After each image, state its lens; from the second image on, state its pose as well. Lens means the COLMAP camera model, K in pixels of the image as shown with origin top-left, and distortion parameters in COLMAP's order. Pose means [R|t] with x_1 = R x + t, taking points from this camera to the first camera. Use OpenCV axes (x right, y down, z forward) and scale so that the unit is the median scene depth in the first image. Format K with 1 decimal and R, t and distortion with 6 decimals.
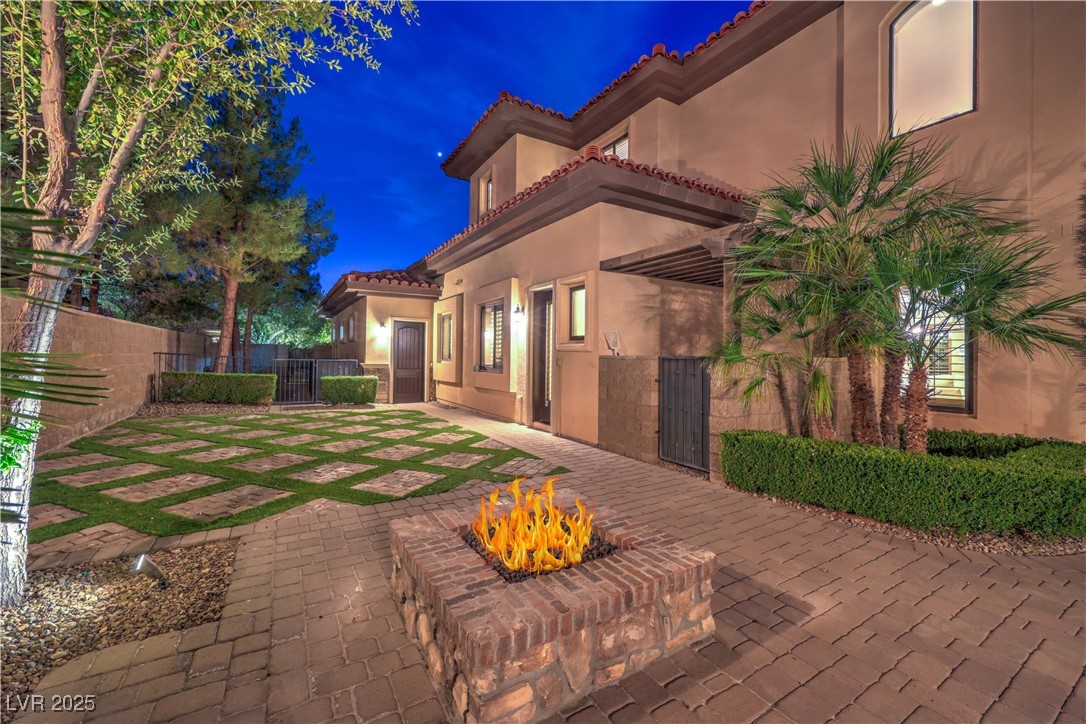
lens RADIAL K [[443.0, 0, 541.9], [0, 443.0, 350.6], [0, 0, 1]] dist [-0.001577, -0.000223]
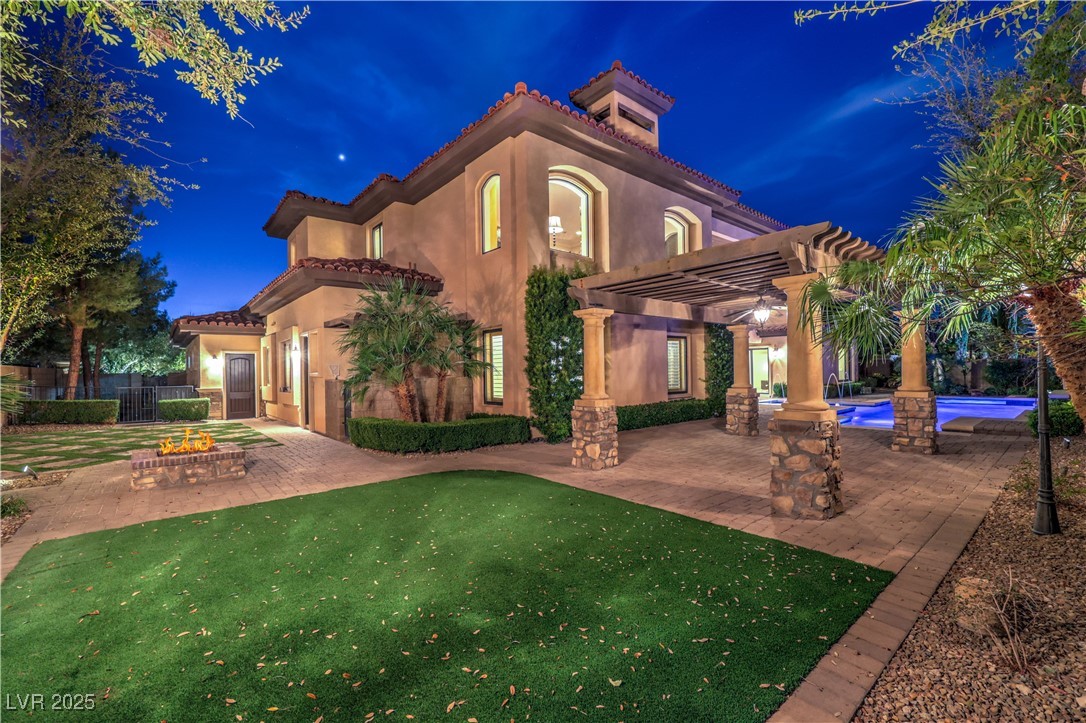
lens RADIAL K [[456.6, 0, 517.3], [0, 456.6, 371.1], [0, 0, 1]] dist [-0.000811, 0.000196]
pose [[0.990291, -0.028015, 0.136157, 0.324603], [0.026680, 0.999576, 0.011626, -0.011865], [-0.136425, -0.007881, 0.990619, -0.413517]]
